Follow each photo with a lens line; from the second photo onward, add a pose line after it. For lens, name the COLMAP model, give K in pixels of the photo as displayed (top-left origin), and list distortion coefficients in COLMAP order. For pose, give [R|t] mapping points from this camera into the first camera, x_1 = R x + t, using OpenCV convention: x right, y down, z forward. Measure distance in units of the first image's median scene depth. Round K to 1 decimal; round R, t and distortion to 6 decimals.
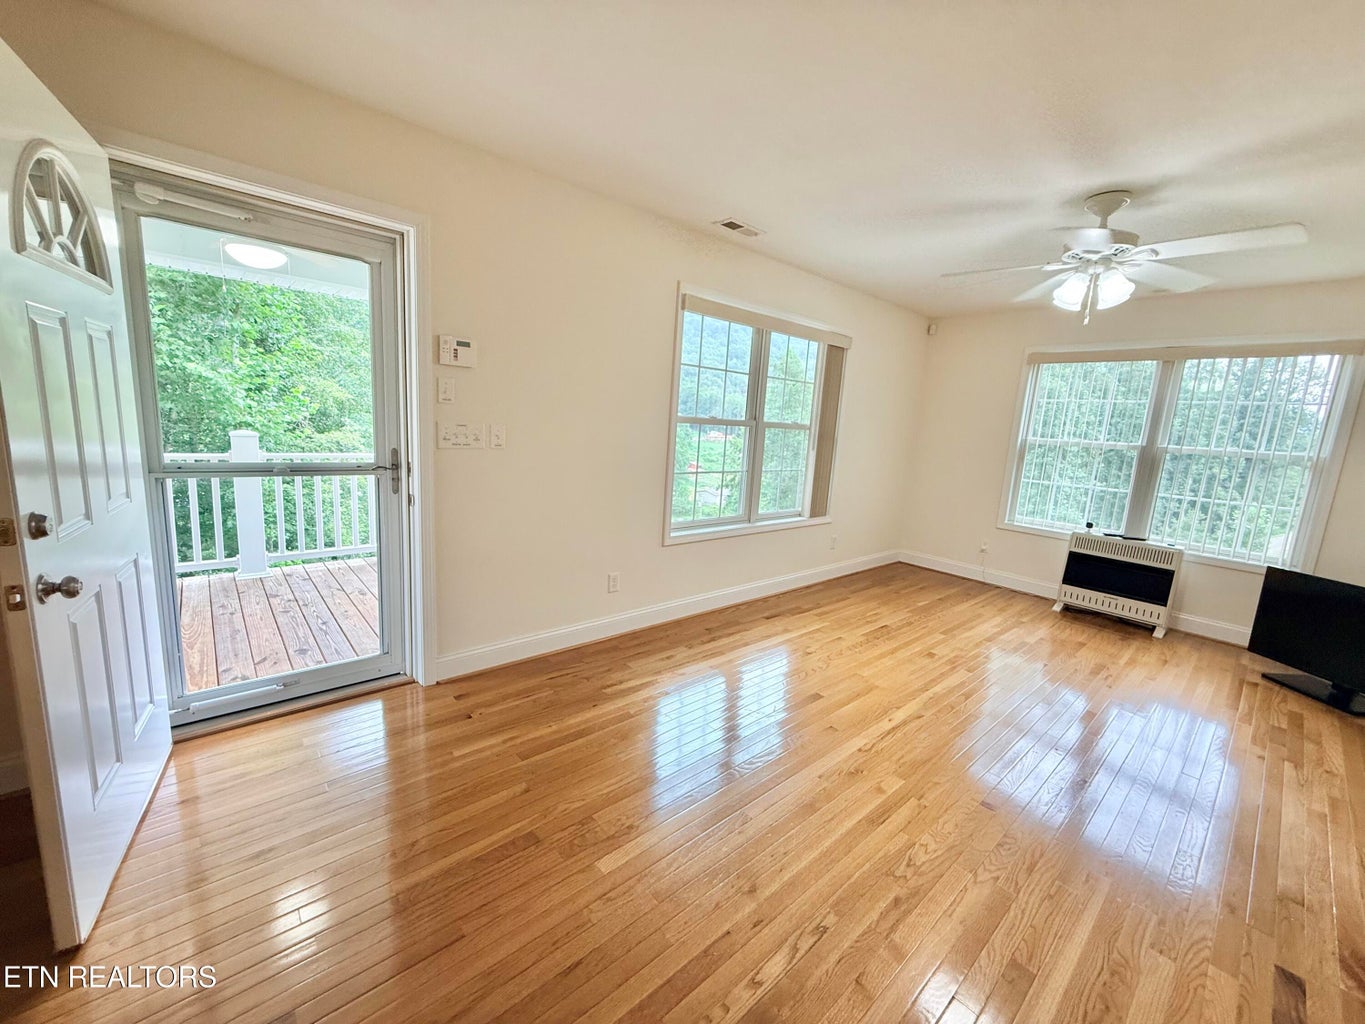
lens RADIAL K [[545.0, 0, 679.5], [0, 545.0, 512.4], [0, 0, 1]] dist [0.000633, 0.000146]
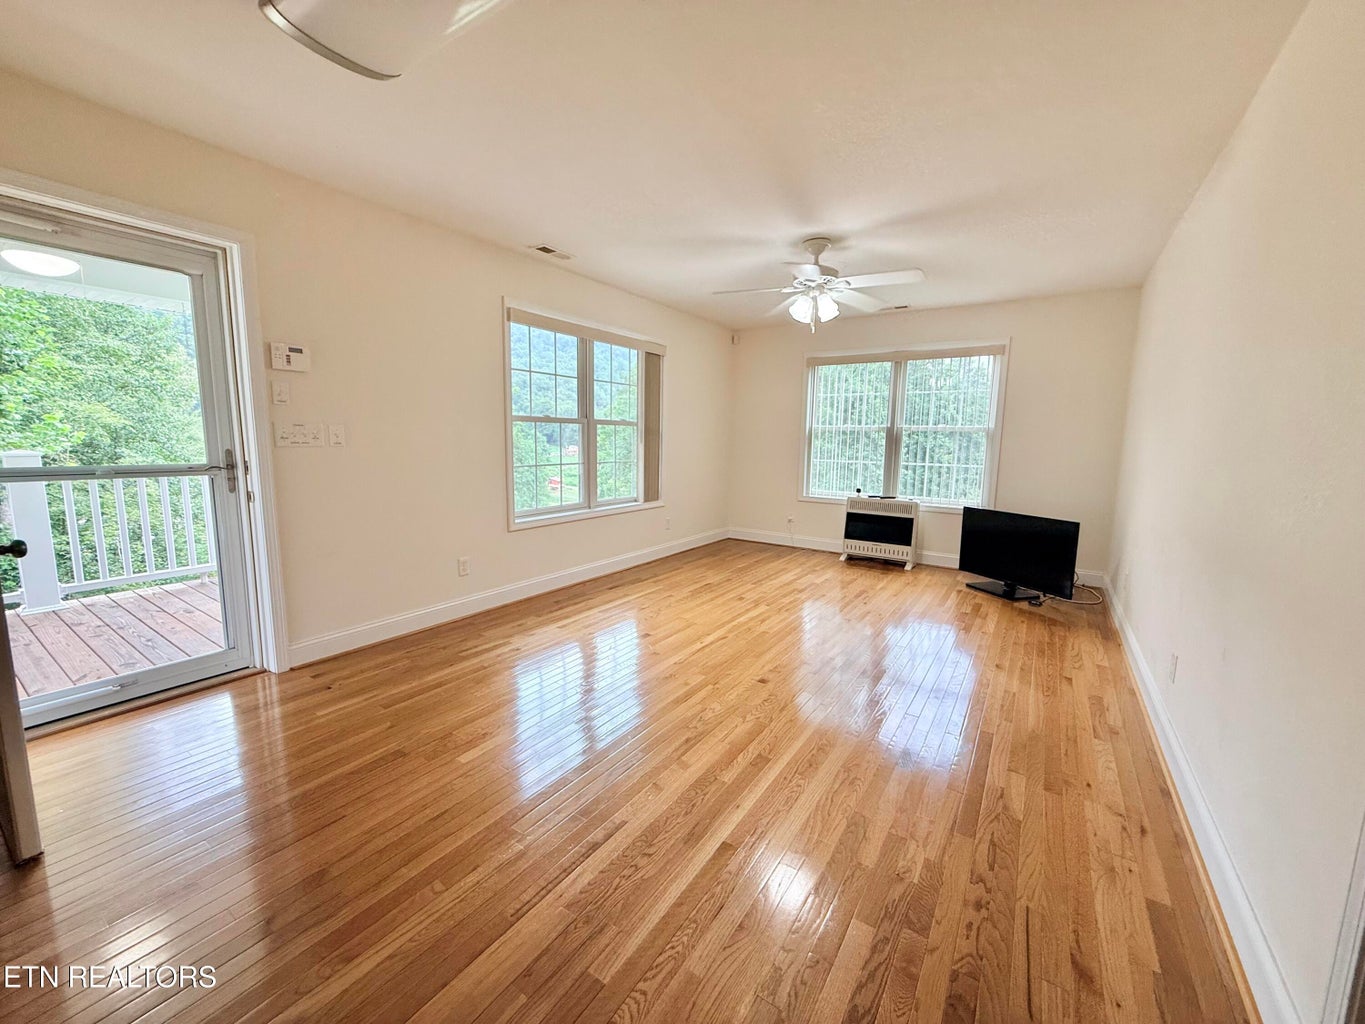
lens RADIAL K [[545.3, 0, 680.8], [0, 545.3, 511.8], [0, 0, 1]] dist [-0.000410, -0.000055]
pose [[0.965825, -0.080229, 0.246466, 0.033618], [0.086051, 0.996207, -0.012925, 0.058426], [-0.244494, 0.033692, 0.969065, -0.147362]]
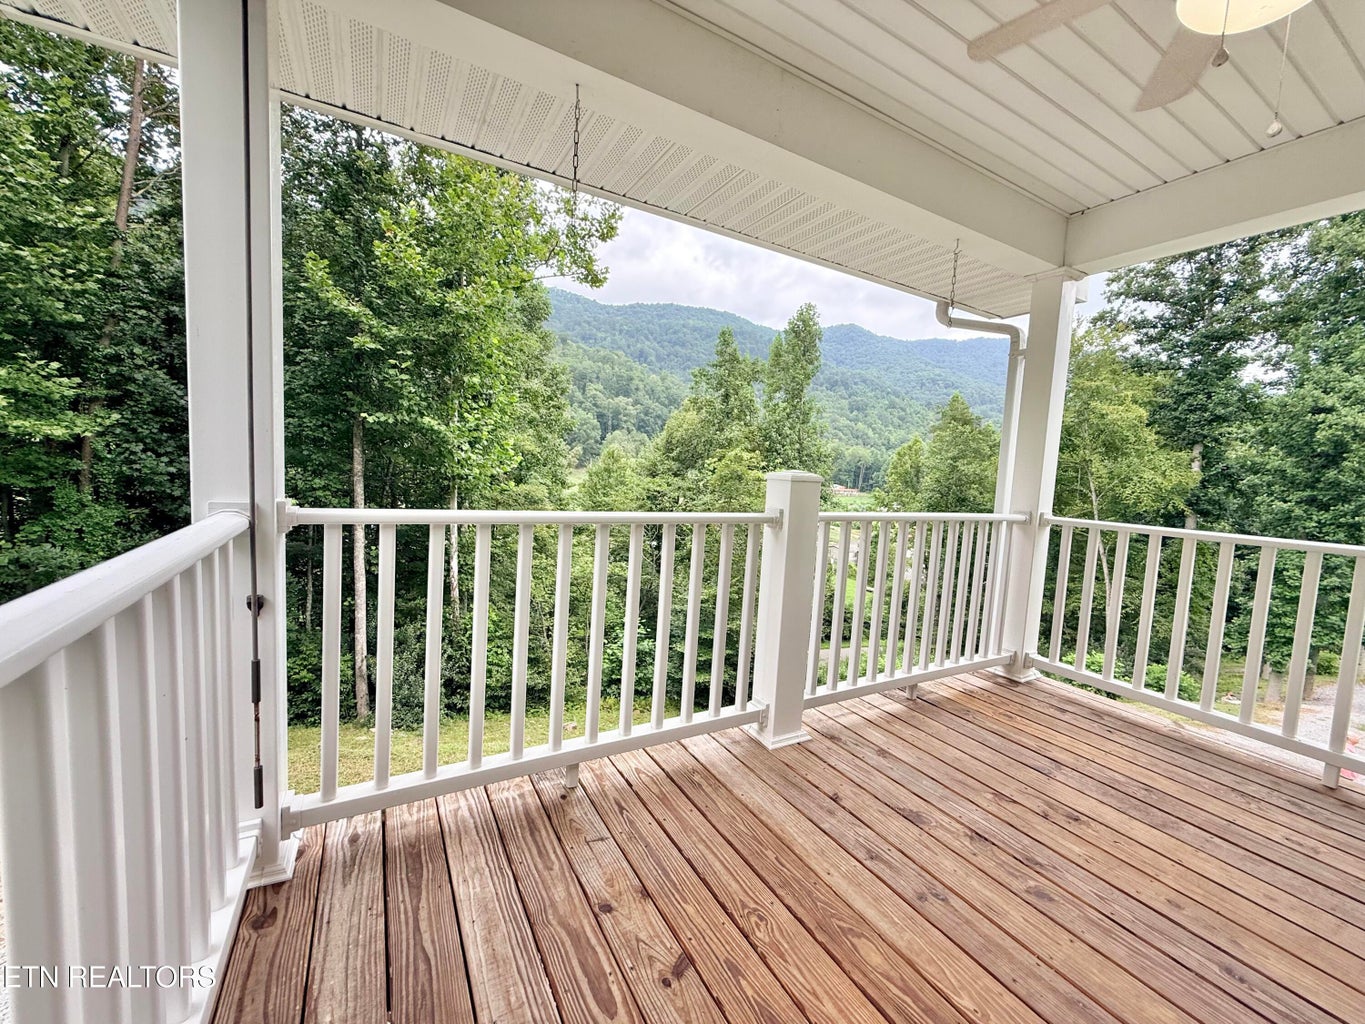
lens RADIAL K [[543.1, 0, 680.5], [0, 543.1, 512.0], [0, 0, 1]] dist [0.000381, 0.000373]
pose [[0.978567, 0.009337, -0.205715, -0.791997], [-0.029408, 0.995069, -0.094728, -0.053181], [0.203816, 0.098747, 0.974016, 0.446010]]
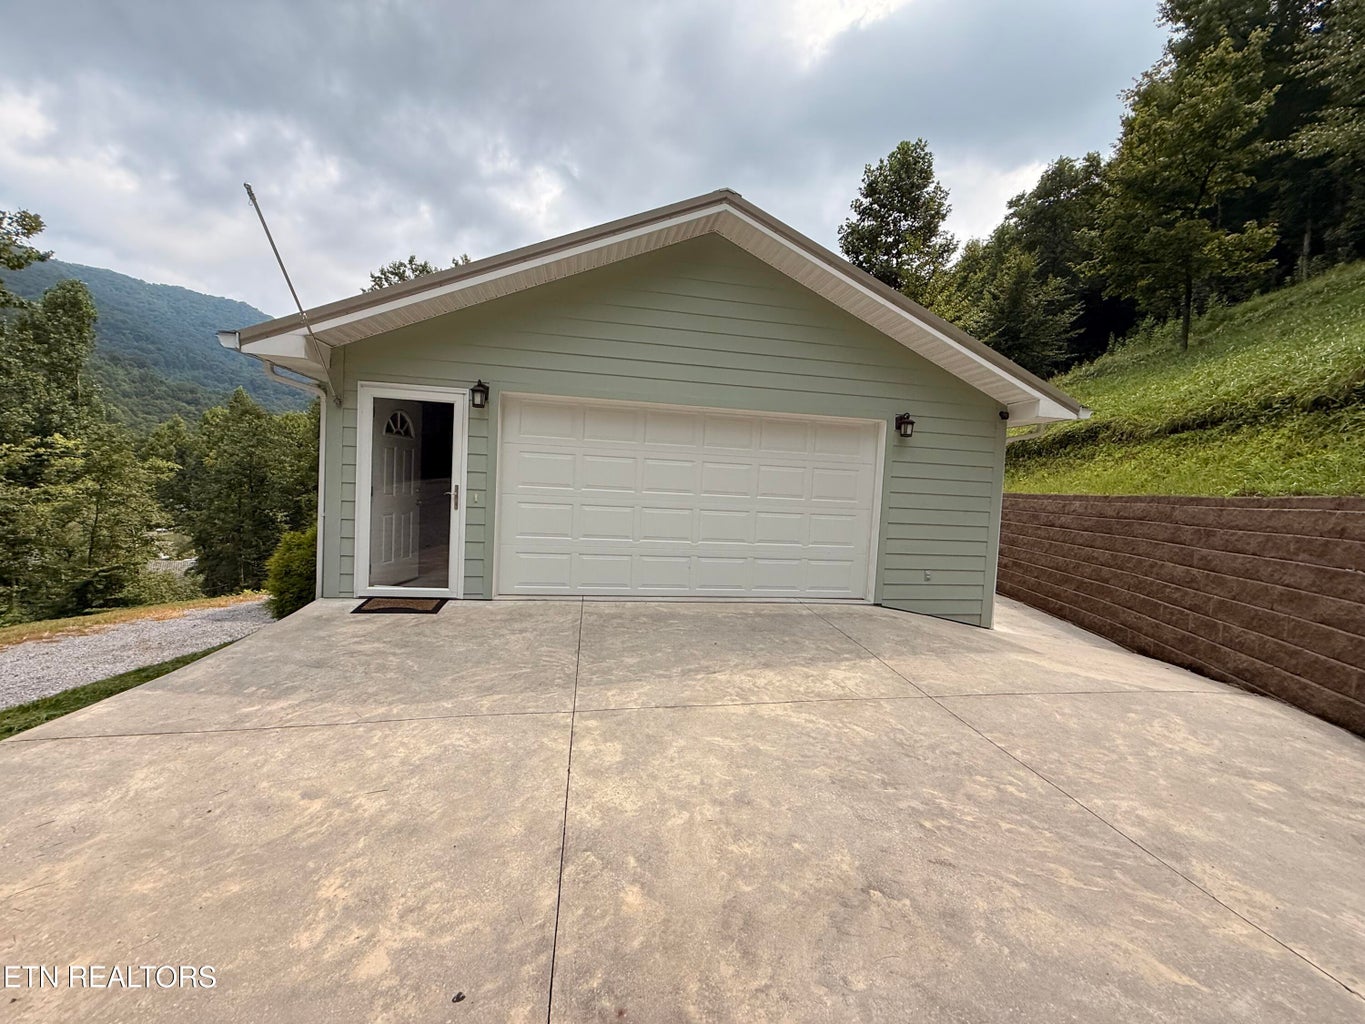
lens RADIAL K [[543.1, 0, 680.5], [0, 543.1, 512.0], [0, 0, 1]] dist [0.000381, 0.000373]
pose [[0.521027, -0.078671, 0.849907, -3.342063], [0.126212, 0.991898, 0.014442, 0.347794], [-0.844157, 0.099744, 0.526735, -3.110570]]
